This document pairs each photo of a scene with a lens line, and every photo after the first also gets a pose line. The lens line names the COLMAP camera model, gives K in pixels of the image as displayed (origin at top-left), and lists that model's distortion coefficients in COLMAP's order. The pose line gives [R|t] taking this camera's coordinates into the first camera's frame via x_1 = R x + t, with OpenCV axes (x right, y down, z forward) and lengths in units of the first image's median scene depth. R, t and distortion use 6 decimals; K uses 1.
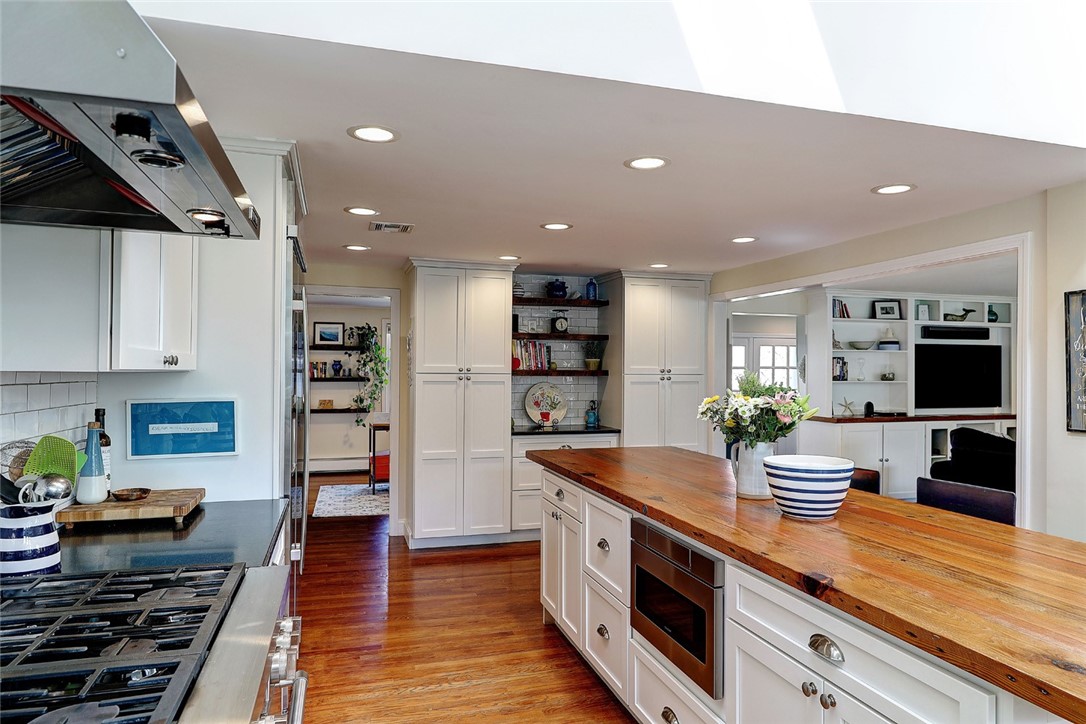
lens RADIAL K [[687.5, 0, 545.4], [0, 687.5, 368.8], [0, 0, 1]] dist [0.000454, 0.000298]
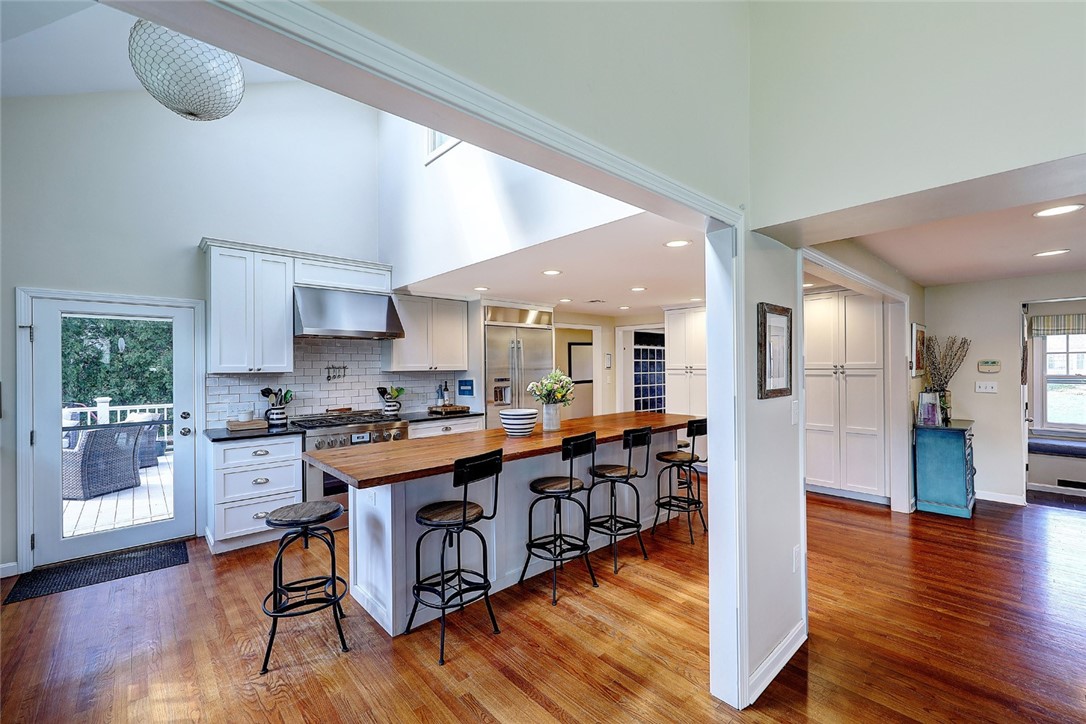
lens RADIAL K [[448.8, 0, 548.2], [0, 448.8, 366.9], [0, 0, 1]] dist [0.001427, -0.000109]
pose [[0.434575, -0.008748, -0.900593, 0.654165], [0.014068, 0.999897, -0.002924, -0.000676], [0.900526, -0.011399, 0.434654, 0.176964]]
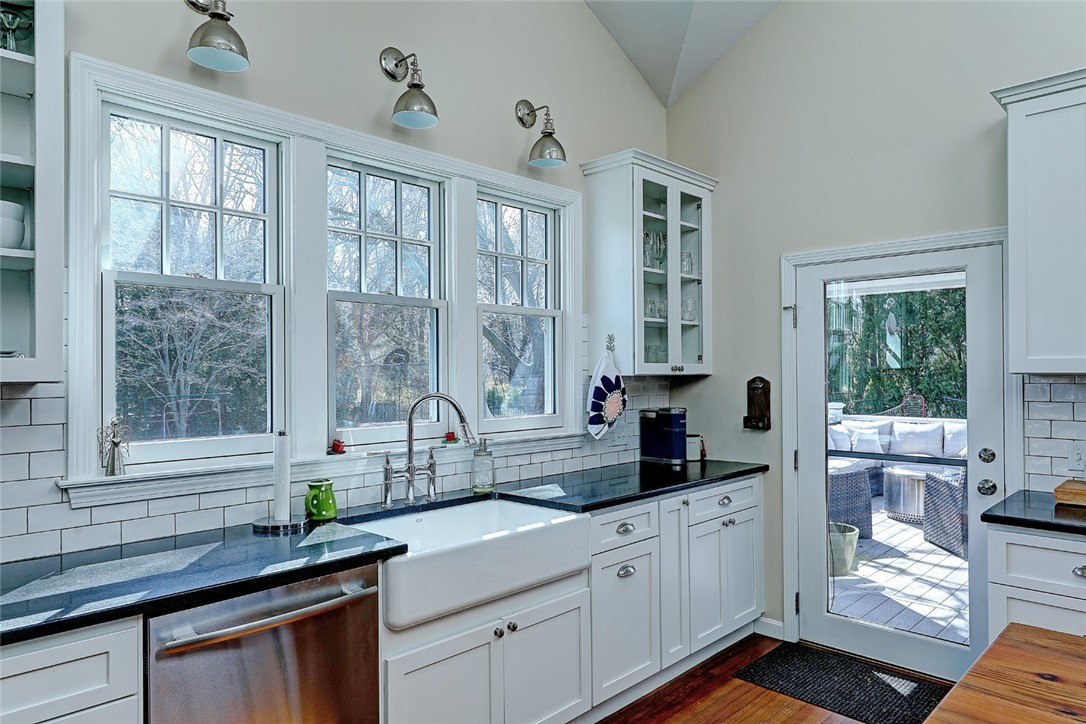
lens RADIAL K [[687.5, 0, 545.4], [0, 687.5, 368.8], [0, 0, 1]] dist [0.000454, 0.000298]
pose [[-0.875438, -0.002187, -0.483325, 0.379648], [0.002717, 0.999952, -0.009446, -0.000237], [0.483322, -0.009583, -0.875390, 0.272771]]
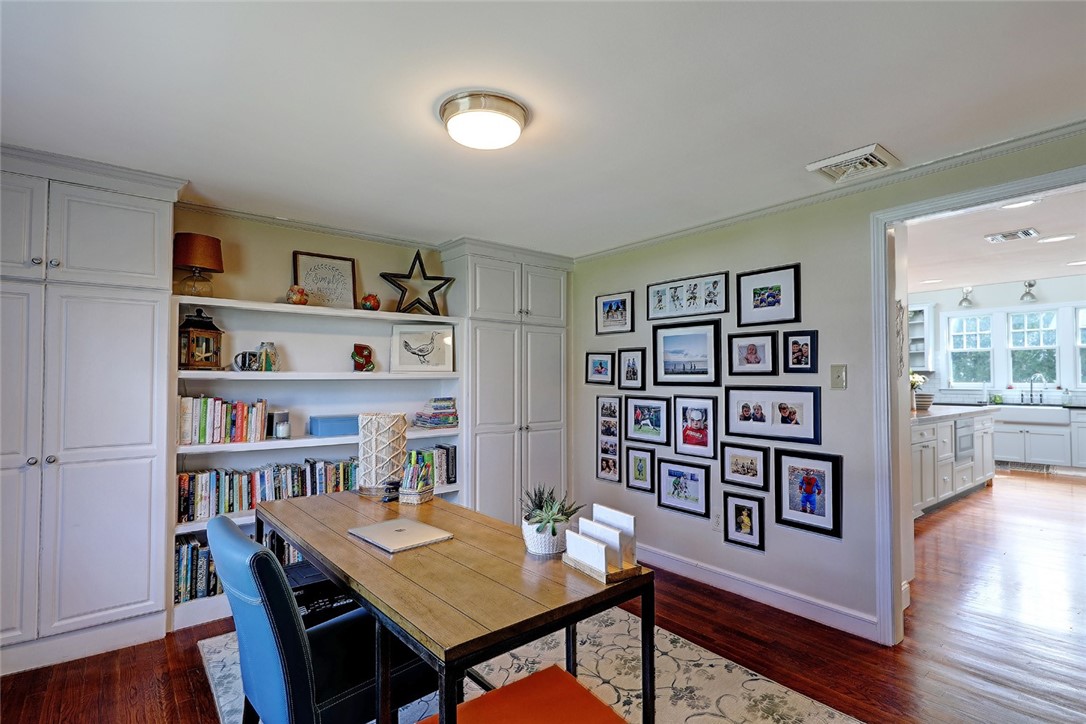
lens RADIAL K [[535.9, 0, 543.8], [0, 535.9, 366.9], [0, 0, 1]] dist [0.000105, -0.000353]
pose [[-0.375621, 0.018355, 0.926591, -0.516930], [-0.001285, 0.999793, -0.020326, 0.021817], [-0.926772, -0.008826, -0.375520, 1.406420]]
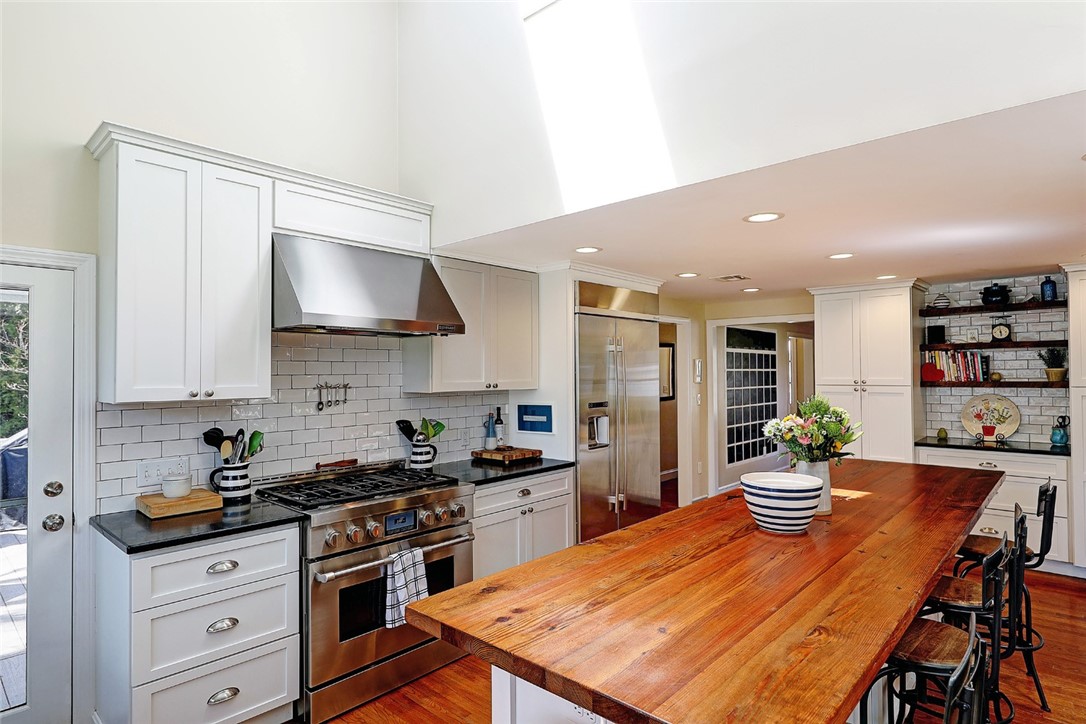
lens RADIAL K [[584.9, 0, 548.3], [0, 584.9, 364.2], [0, 0, 1]] dist [0.000949, -0.000319]
pose [[0.517531, -0.022364, -0.855372, 0.381145], [0.013609, 0.999747, -0.017905, -0.015270], [0.855556, -0.002375, 0.517705, 0.073305]]
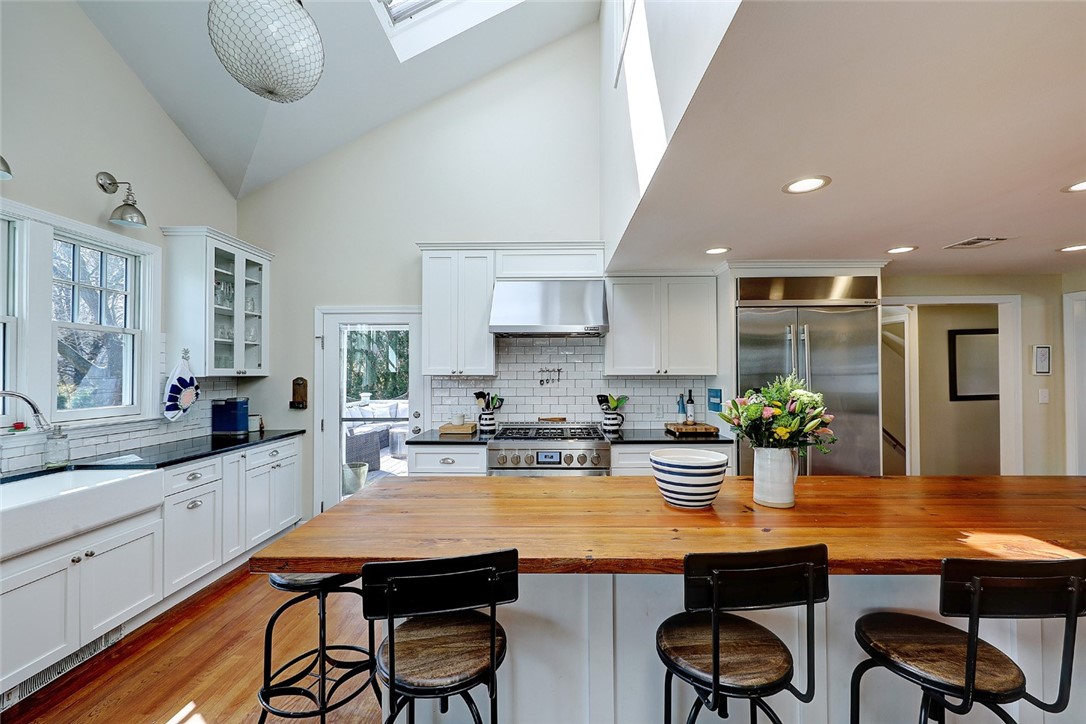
lens RADIAL K [[448.8, 0, 548.2], [0, 448.8, 366.9], [0, 0, 1]] dist [0.001427, -0.000109]
pose [[-0.301912, -0.015917, -0.953203, 0.443282], [0.004472, 0.999826, -0.018112, -0.000043], [0.953325, -0.009731, -0.301789, 0.383712]]
